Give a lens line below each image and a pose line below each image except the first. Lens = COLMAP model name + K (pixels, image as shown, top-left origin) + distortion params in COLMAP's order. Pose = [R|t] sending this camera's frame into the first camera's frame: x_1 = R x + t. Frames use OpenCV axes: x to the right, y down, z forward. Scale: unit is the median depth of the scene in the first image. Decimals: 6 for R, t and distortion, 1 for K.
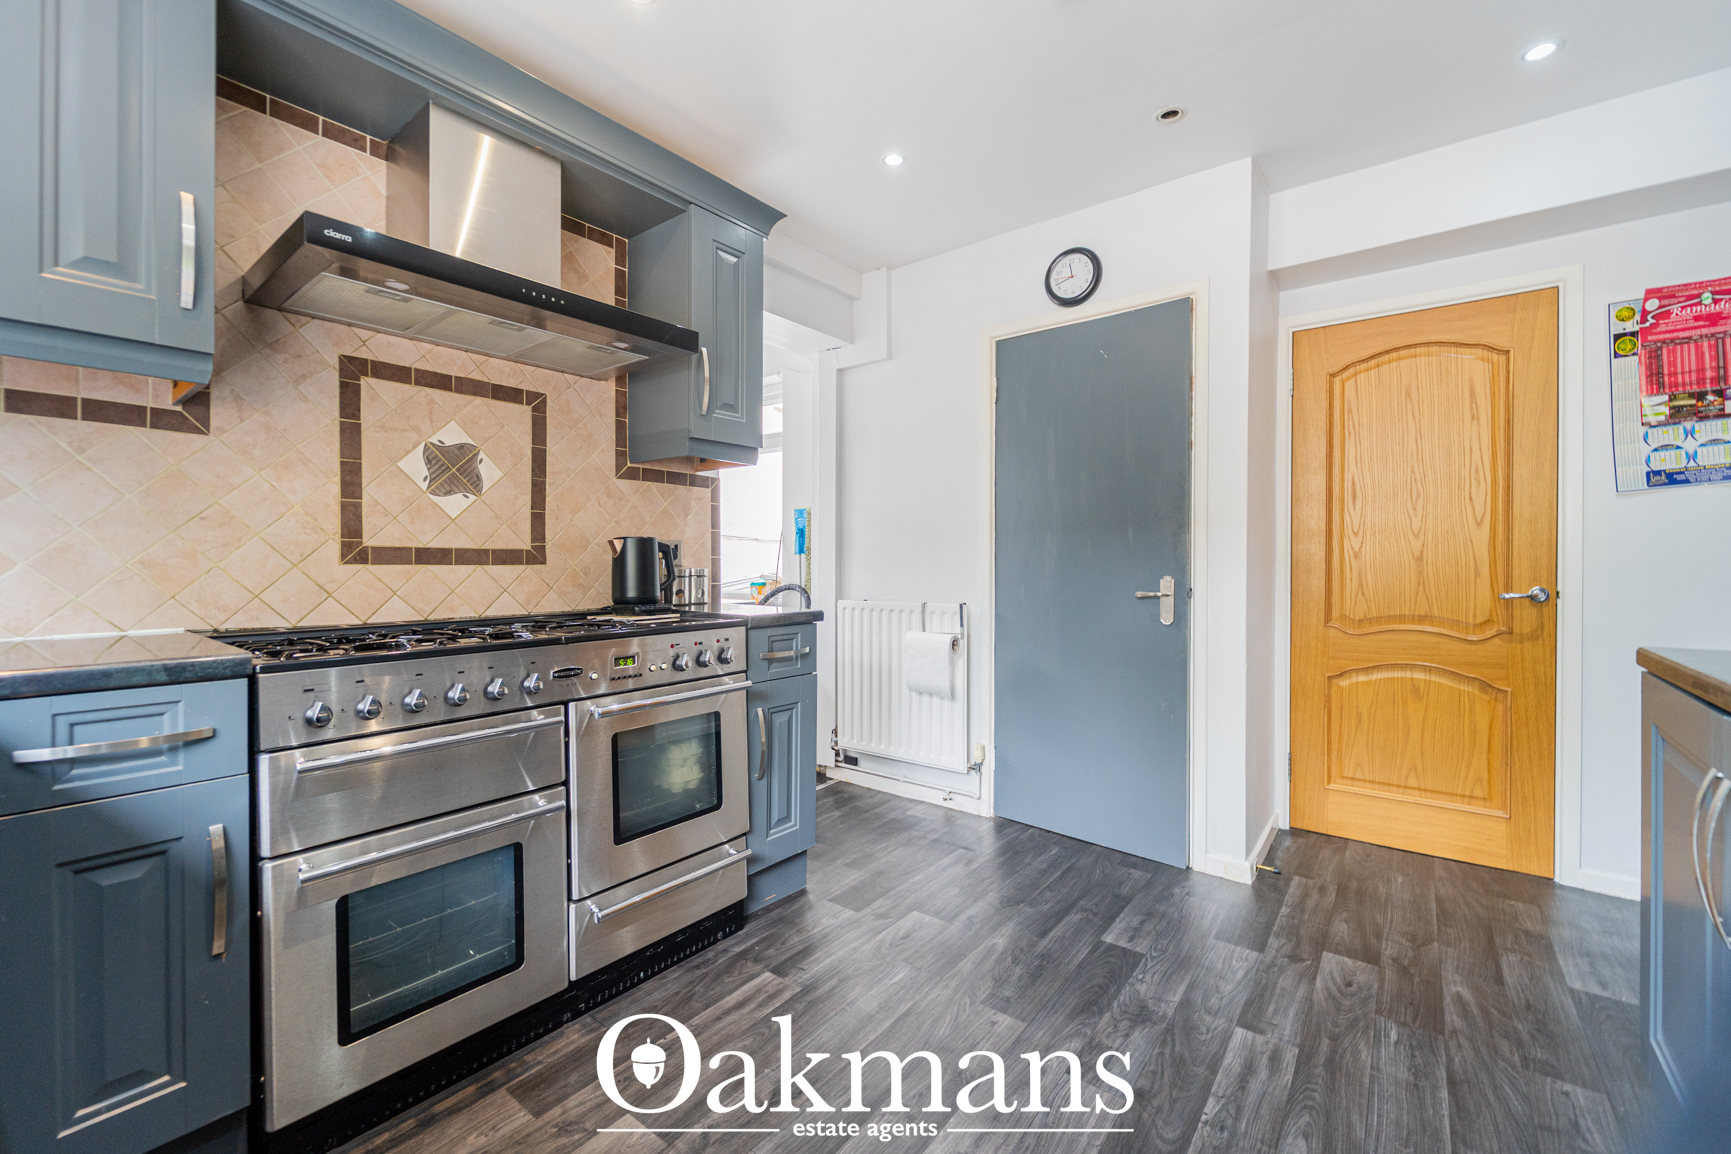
lens RADIAL K [[712.1, 0, 795.0], [0, 712.1, 573.6], [0, 0, 1]] dist [0.000606, -0.000221]
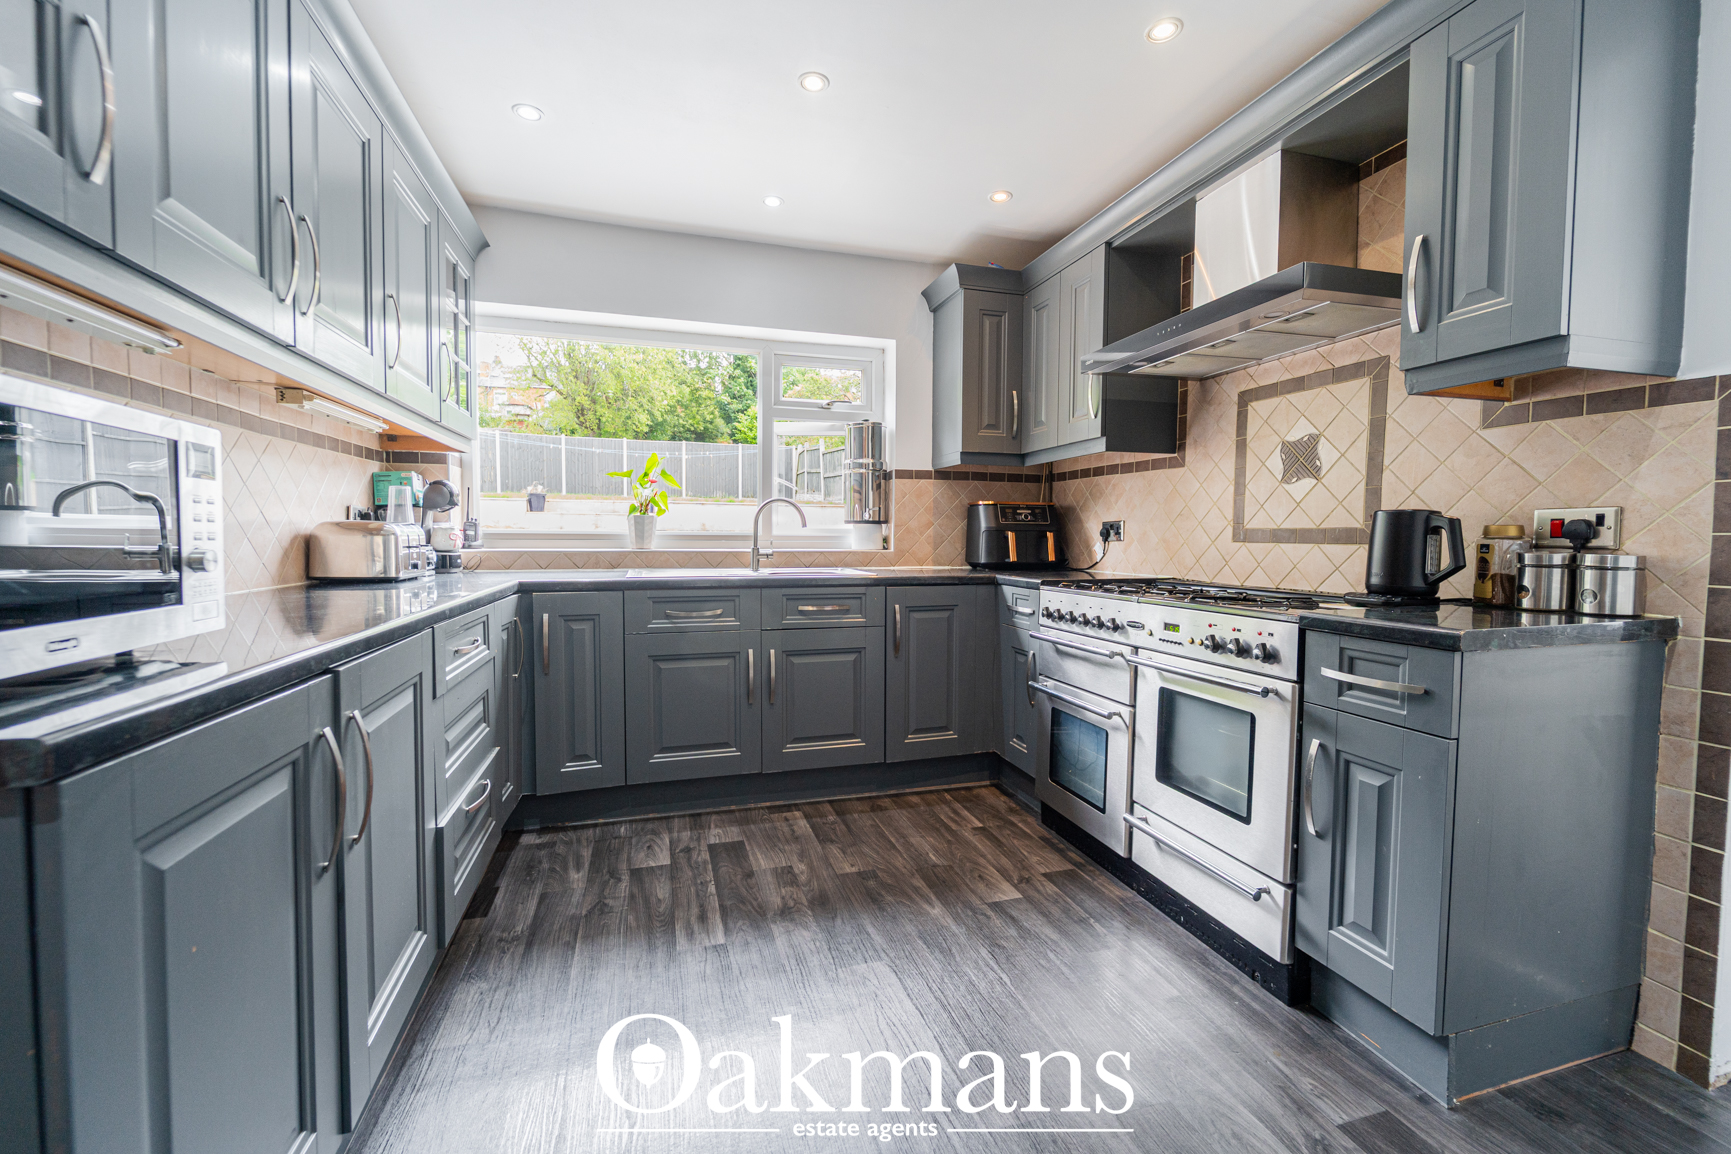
lens RADIAL K [[712.1, 0, 862.2], [0, 712.1, 568.2], [0, 0, 1]] dist [0.000606, -0.000221]
pose [[-0.534901, 0.023422, -0.844590, 0.951424], [-0.034077, 0.998204, 0.049264, -0.006451], [0.844228, 0.055132, -0.533142, 1.145225]]
